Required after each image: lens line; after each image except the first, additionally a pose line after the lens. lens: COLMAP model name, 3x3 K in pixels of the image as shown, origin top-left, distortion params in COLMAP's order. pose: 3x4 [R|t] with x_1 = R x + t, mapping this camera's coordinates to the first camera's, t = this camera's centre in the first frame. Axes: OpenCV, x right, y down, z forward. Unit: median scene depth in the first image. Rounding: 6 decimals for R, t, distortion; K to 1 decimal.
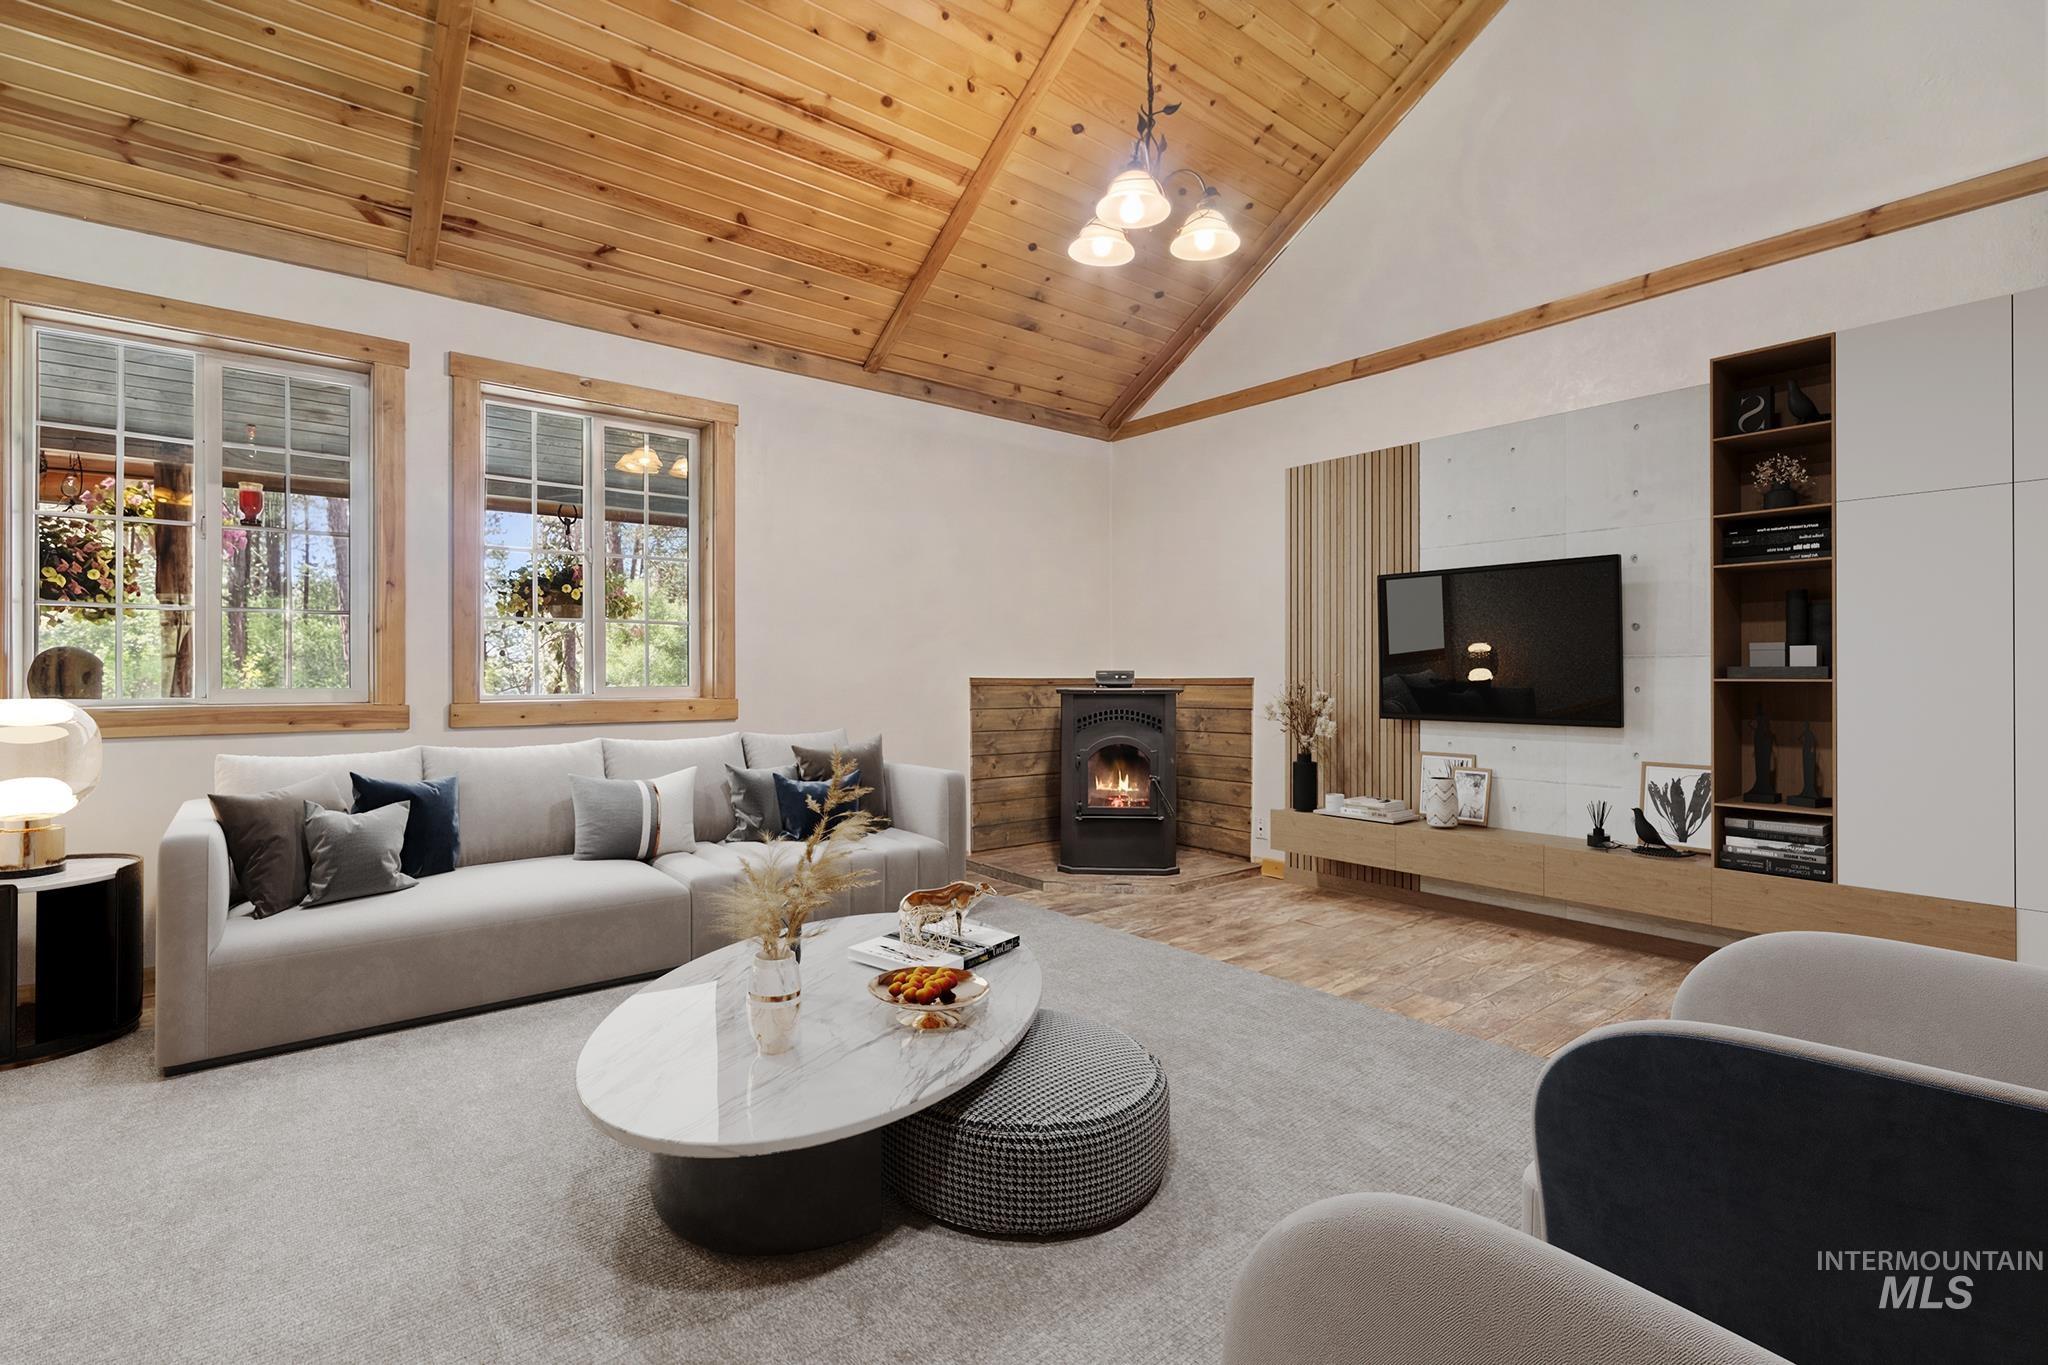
lens RADIAL K [[954.3, 0, 1033.3], [0, 954.3, 650.7], [0, 0, 1]] dist [-0.008803, 0.000023]
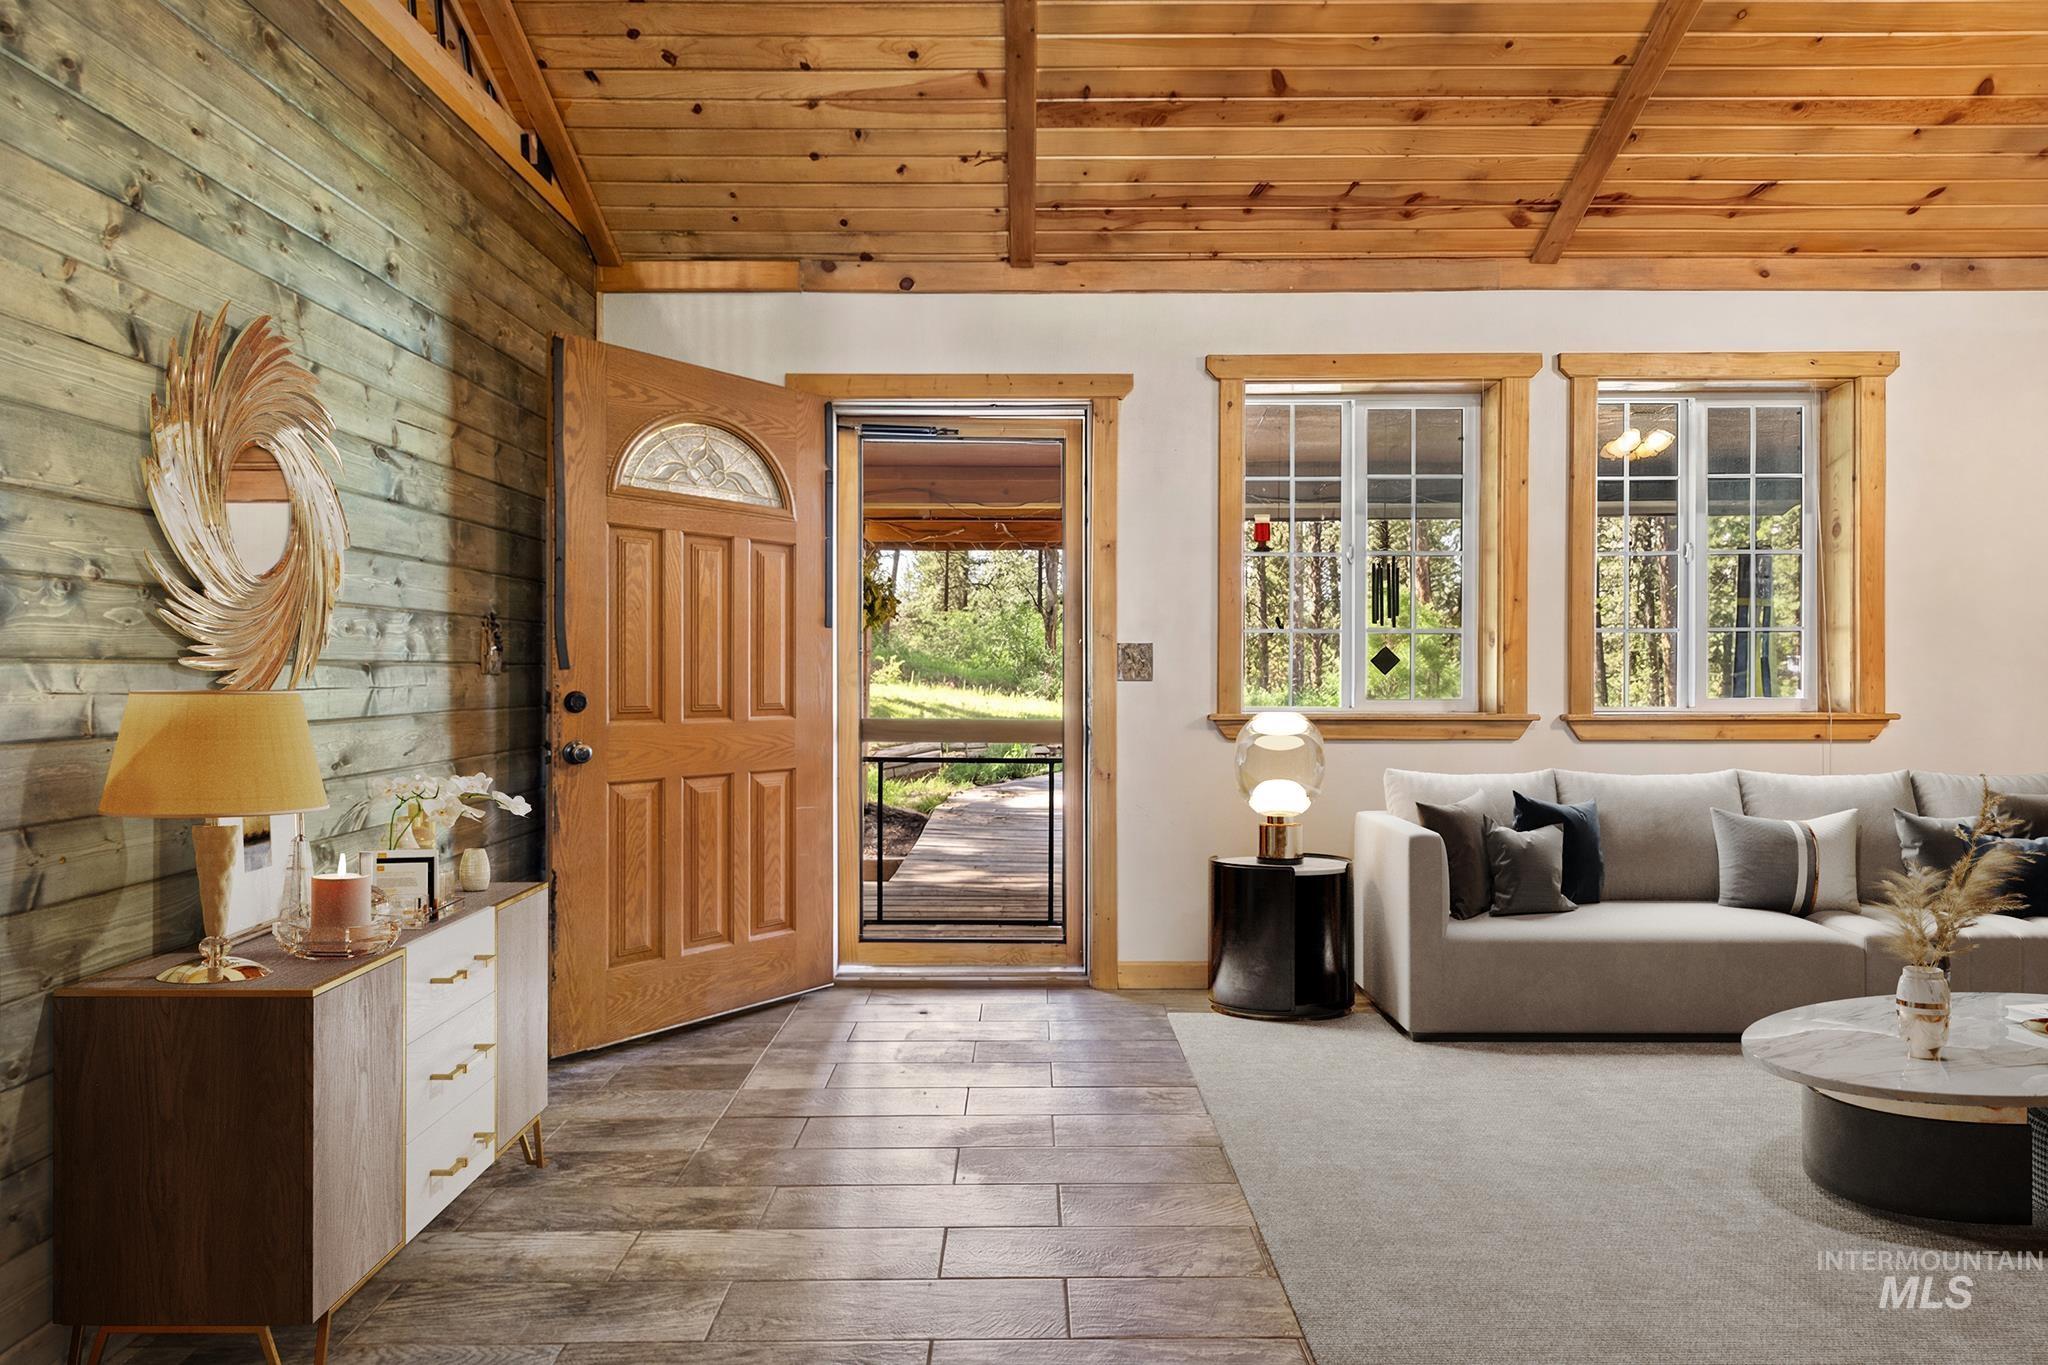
lens RADIAL K [[940.1, 0, 1027.5], [0, 940.1, 700.0], [0, 0, 1]] dist [-0.002082, -0.001257]
pose [[0.772095, 0.012296, -0.635388, -0.438417], [0.027647, 0.998216, 0.052913, -0.032919], [0.634906, -0.058421, 0.770378, -0.079866]]
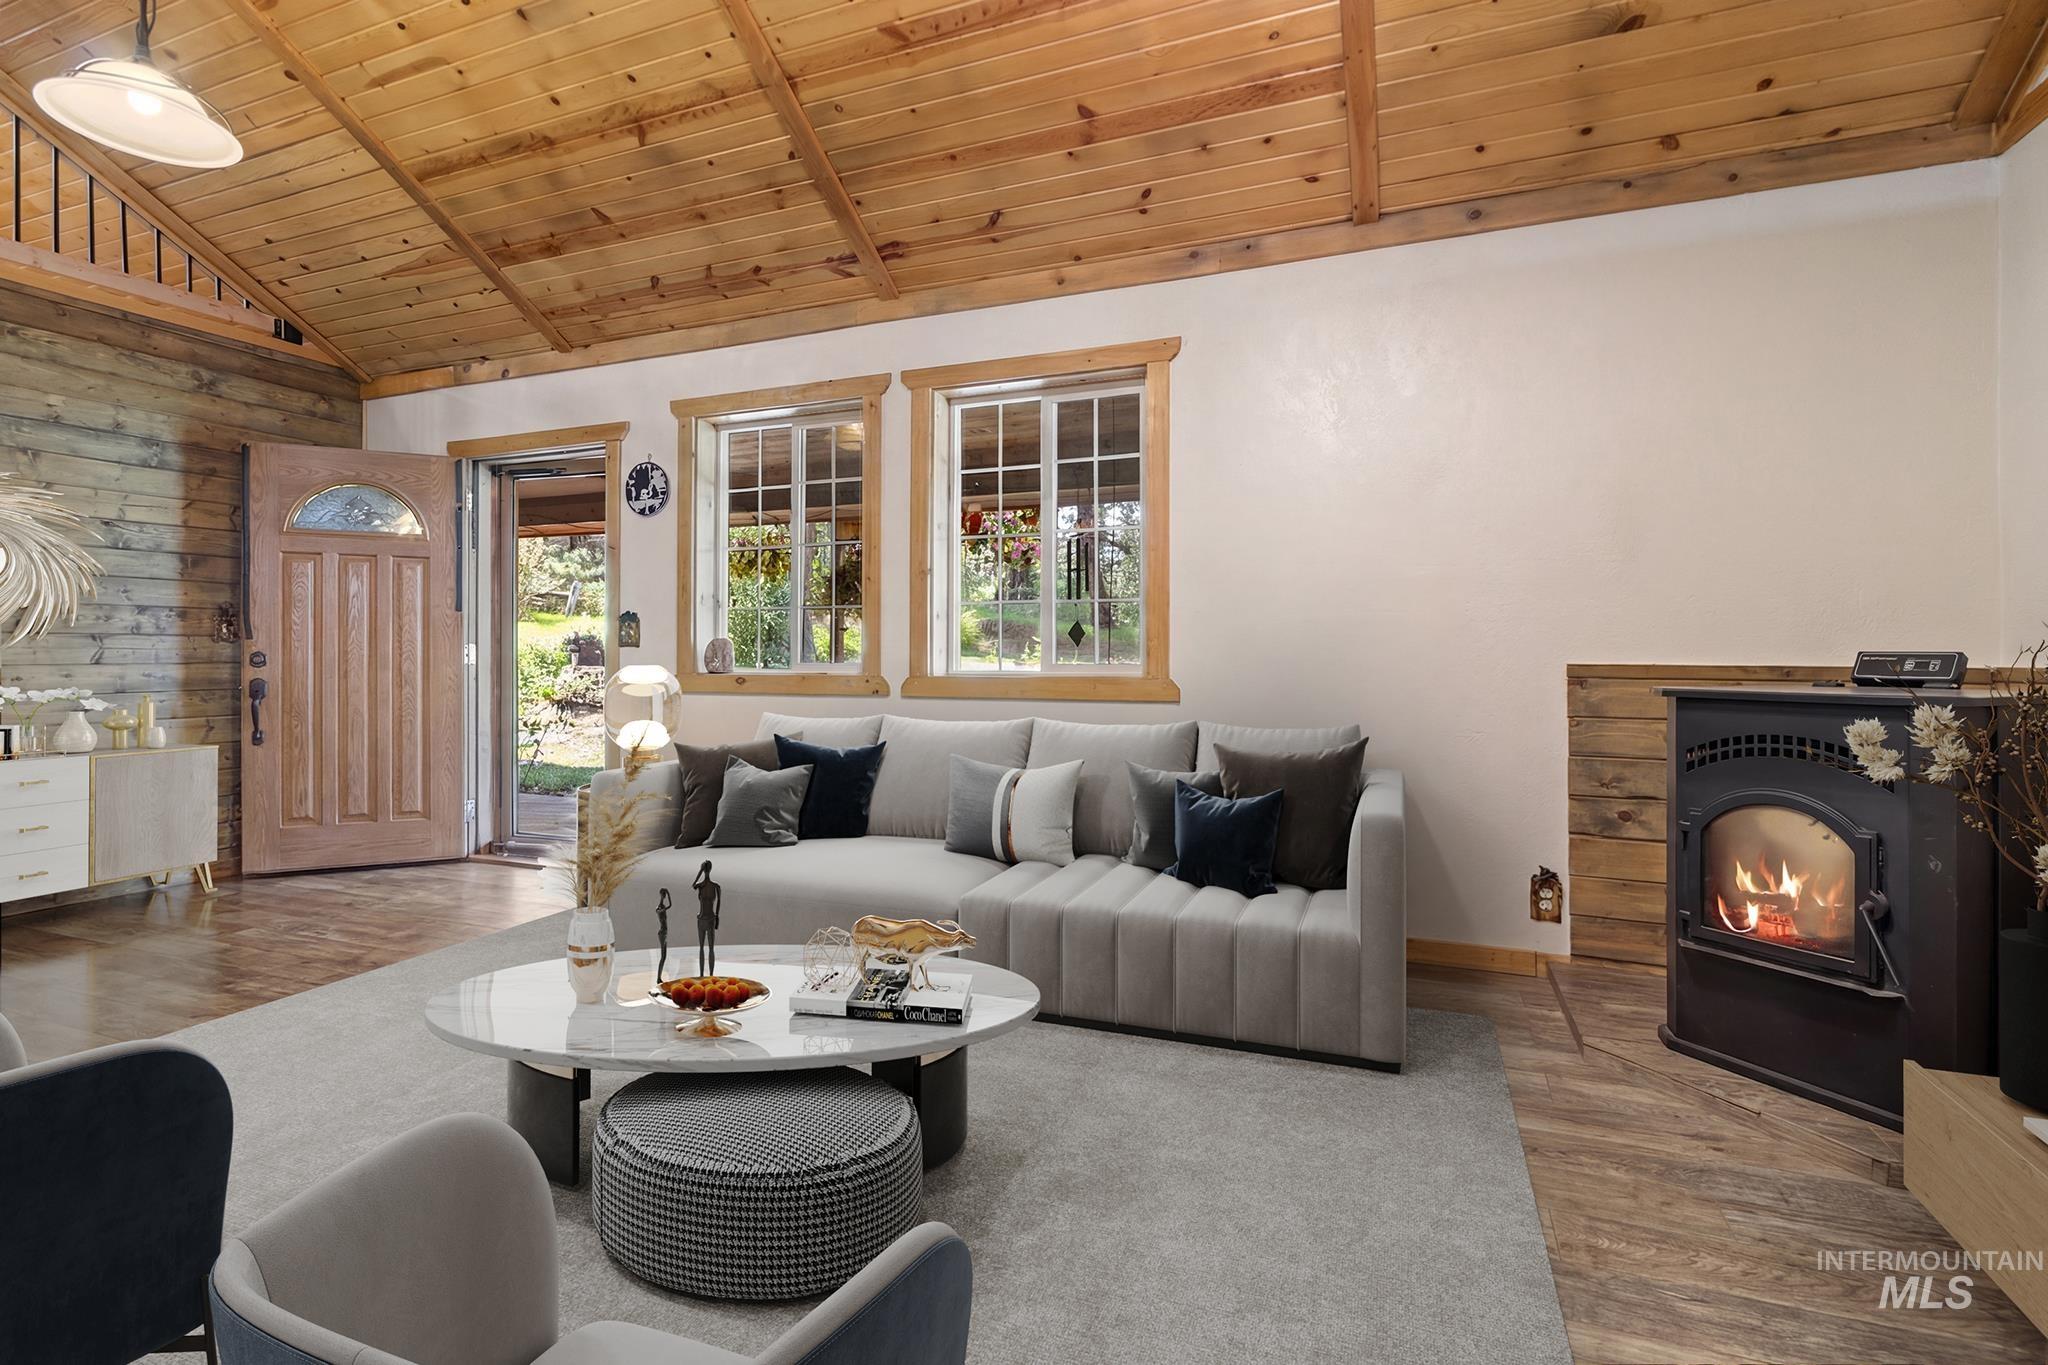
lens RADIAL K [[954.3, 0, 1033.3], [0, 954.3, 650.7], [0, 0, 1]] dist [-0.008803, 0.000023]
pose [[0.474975, -0.002331, -0.879996, 0.423668], [0.029653, 0.999471, 0.013358, 0.002156], [0.879500, -0.032440, 0.474793, 0.586344]]
